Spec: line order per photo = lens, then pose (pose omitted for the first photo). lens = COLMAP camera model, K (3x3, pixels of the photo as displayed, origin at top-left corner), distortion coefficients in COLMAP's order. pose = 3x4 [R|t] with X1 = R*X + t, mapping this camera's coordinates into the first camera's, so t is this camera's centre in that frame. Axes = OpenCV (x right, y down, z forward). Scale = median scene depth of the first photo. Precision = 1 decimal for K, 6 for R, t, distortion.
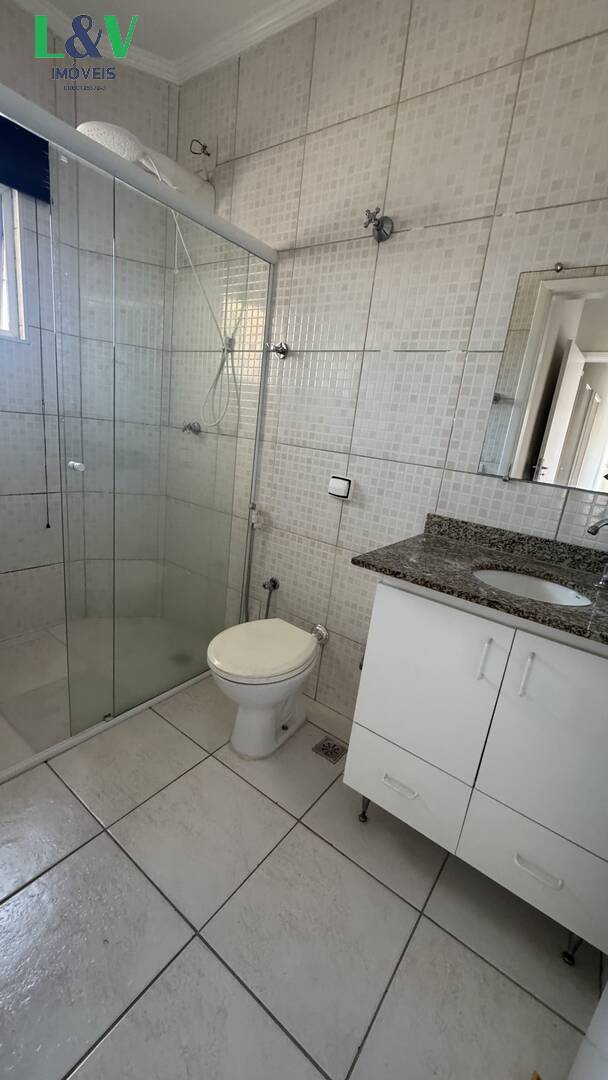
lens RADIAL K [[427.4, 0, 304.0], [0, 427.4, 540.0], [0, 0, 1]] dist [-0.001593, 0.000117]
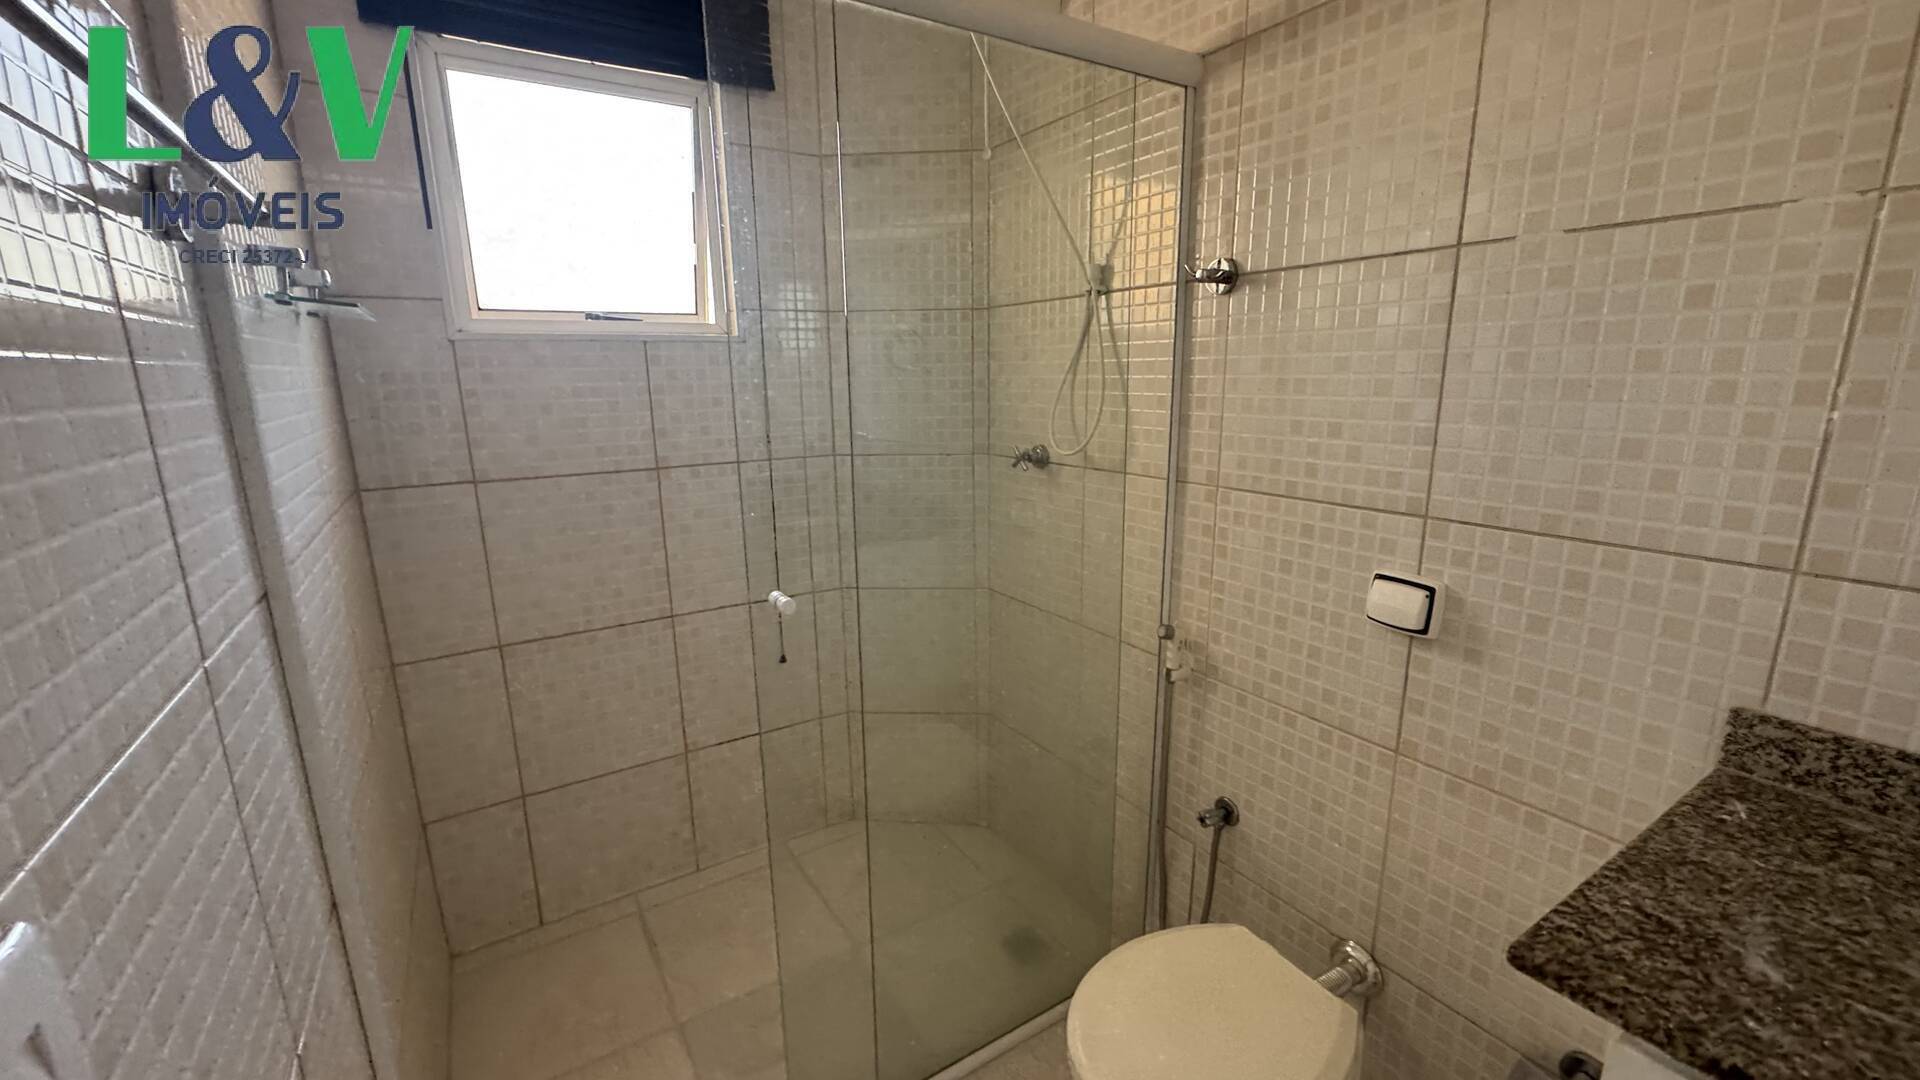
lens RADIAL K [[759.9, 0, 960.0], [0, 759.9, 540.0], [0, 0, 1]] dist [-0.001593, 0.000117]
pose [[0.925011, -0.044086, -0.377374, -0.019372], [0.021524, 0.997731, -0.063799, -0.132501], [0.379331, 0.050893, 0.923861, 0.205877]]
